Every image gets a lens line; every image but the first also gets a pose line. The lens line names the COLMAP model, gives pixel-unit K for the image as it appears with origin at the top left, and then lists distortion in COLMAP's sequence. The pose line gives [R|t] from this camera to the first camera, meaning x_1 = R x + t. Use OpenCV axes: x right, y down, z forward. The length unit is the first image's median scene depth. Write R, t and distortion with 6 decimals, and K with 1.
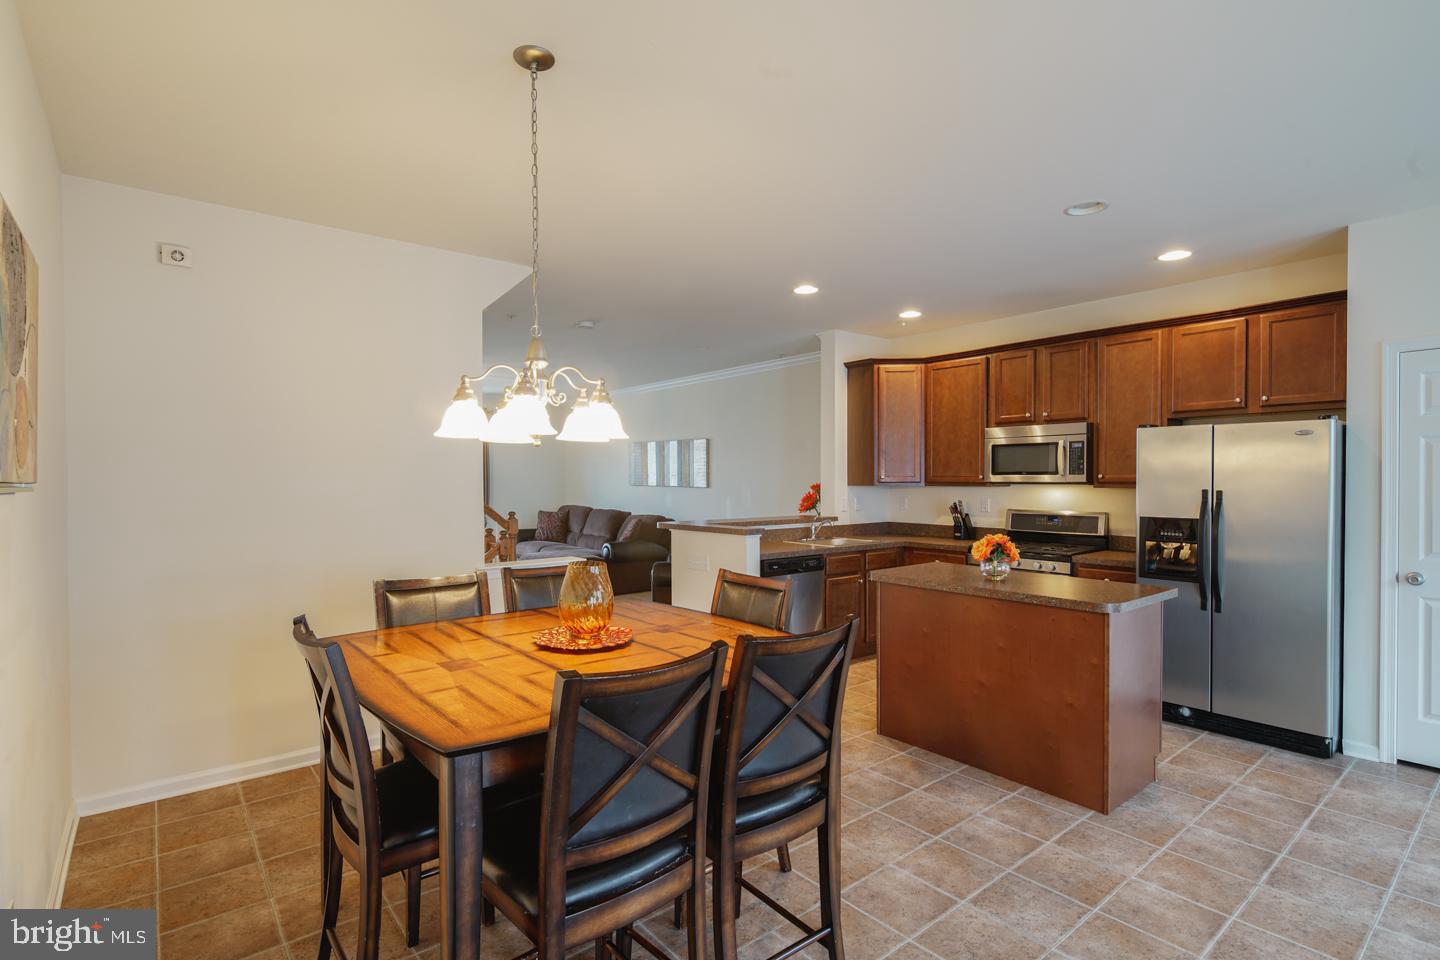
lens RADIAL K [[703.4, 0, 722.0], [0, 703.4, 486.4], [0, 0, 1]] dist [0.017290, 0.000147]
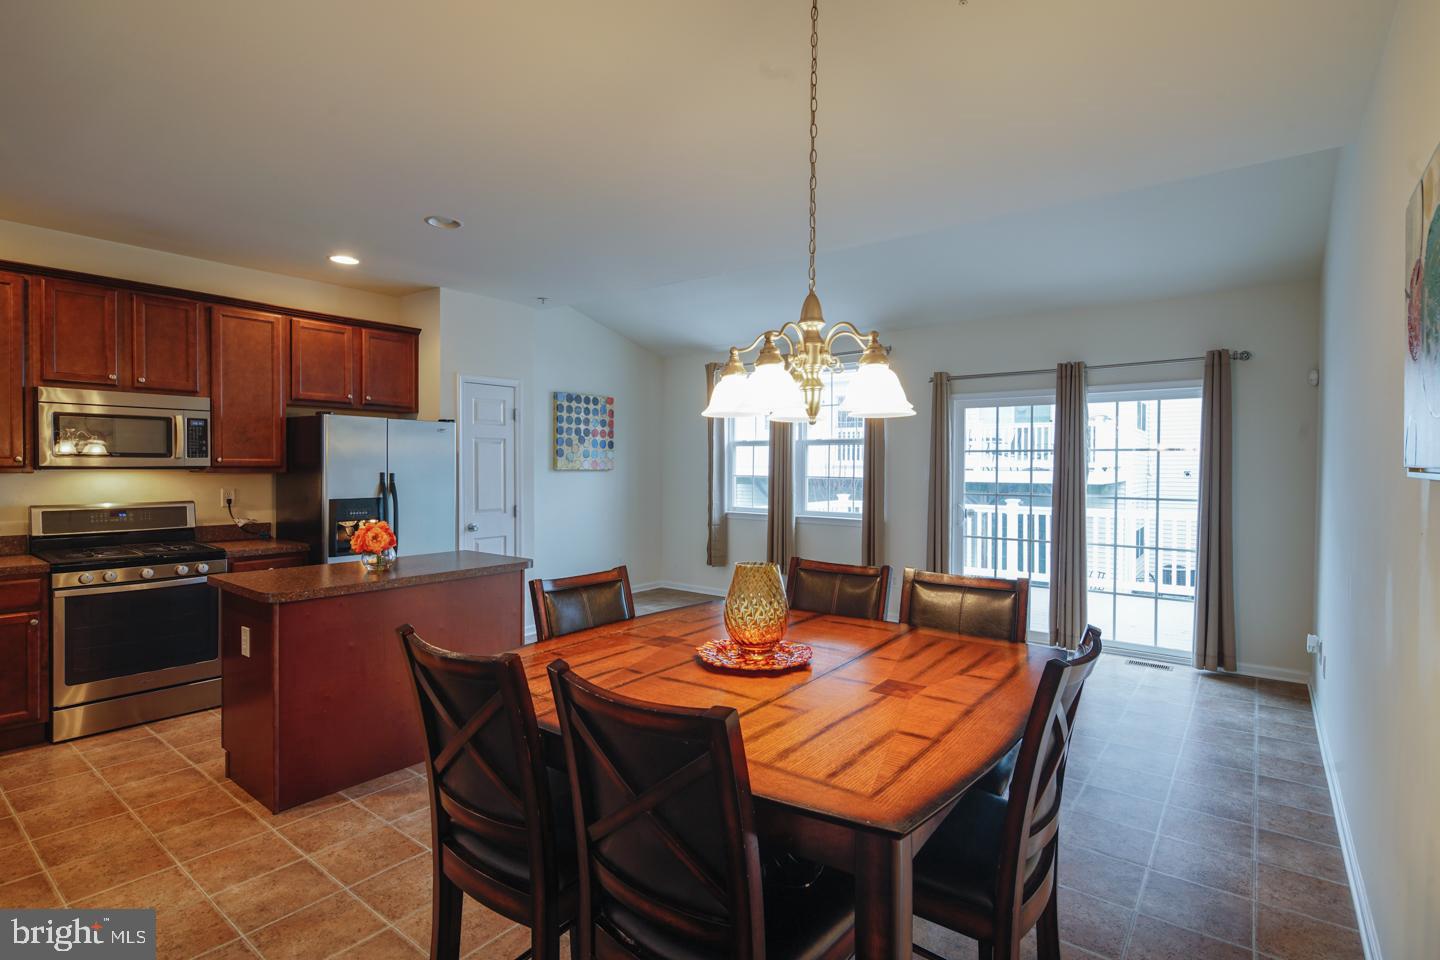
lens RADIAL K [[694.1, 0, 720.0], [0, 694.1, 480.0], [0, 0, 1]] dist [-0.001434, 0.000367]
pose [[-0.221450, -0.019184, 0.974983, -0.479977], [0.008616, 0.999729, 0.021628, -0.002560], [-0.975134, 0.013190, -0.221225, 0.599560]]
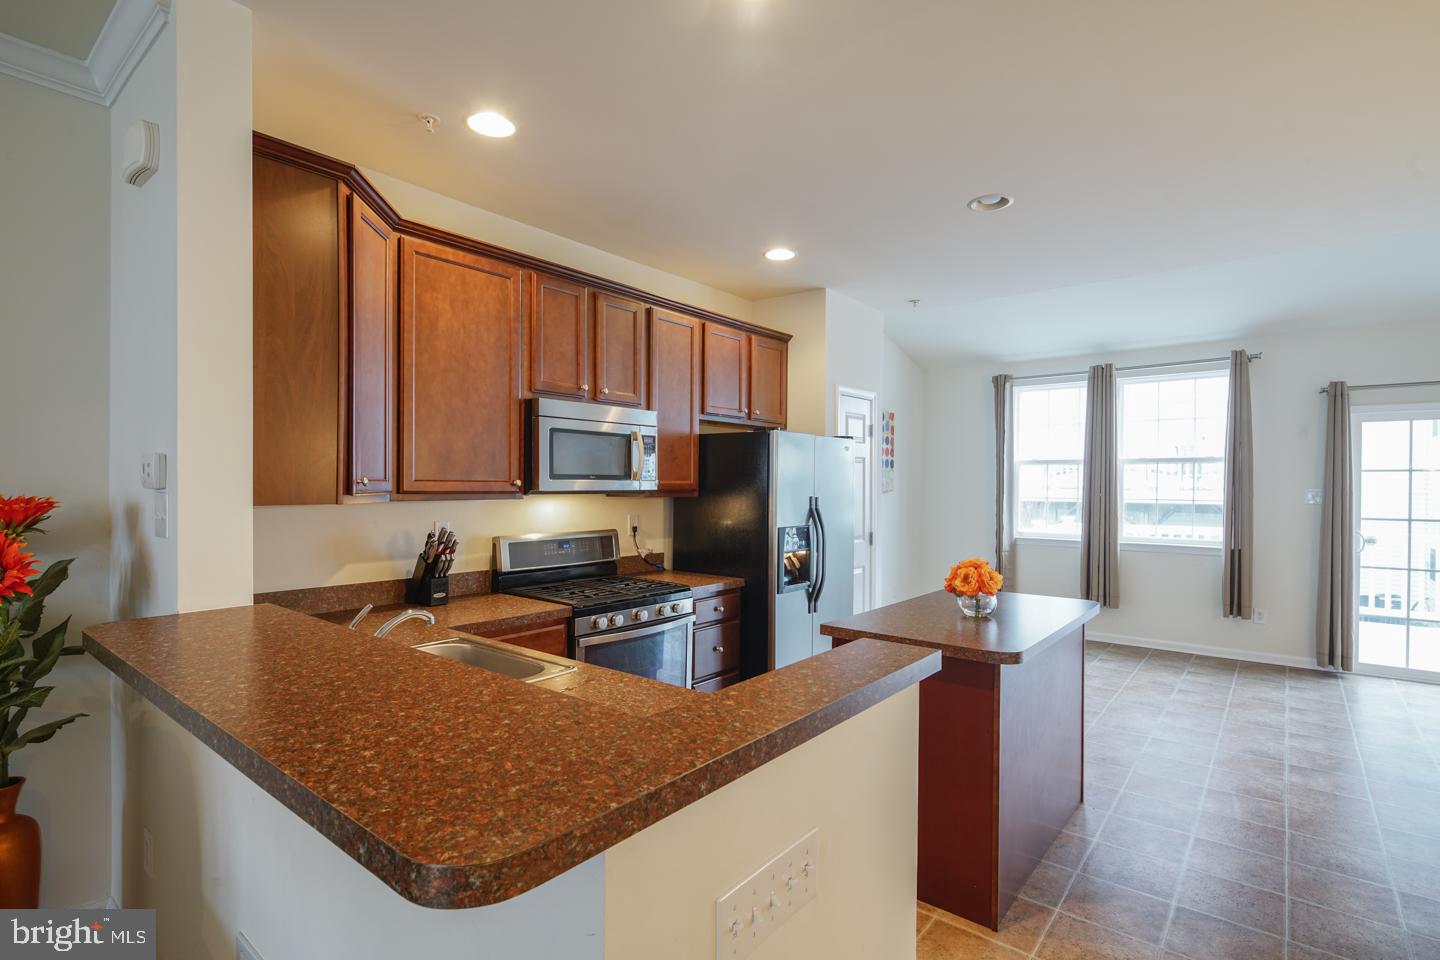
lens RADIAL K [[703.4, 0, 722.0], [0, 703.4, 486.4], [0, 0, 1]] dist [0.017290, 0.000147]
pose [[-0.213797, -0.003560, 0.976872, -0.251127], [0.007768, 0.999956, 0.005344, -0.014212], [-0.976847, 0.008730, -0.213759, 1.137738]]
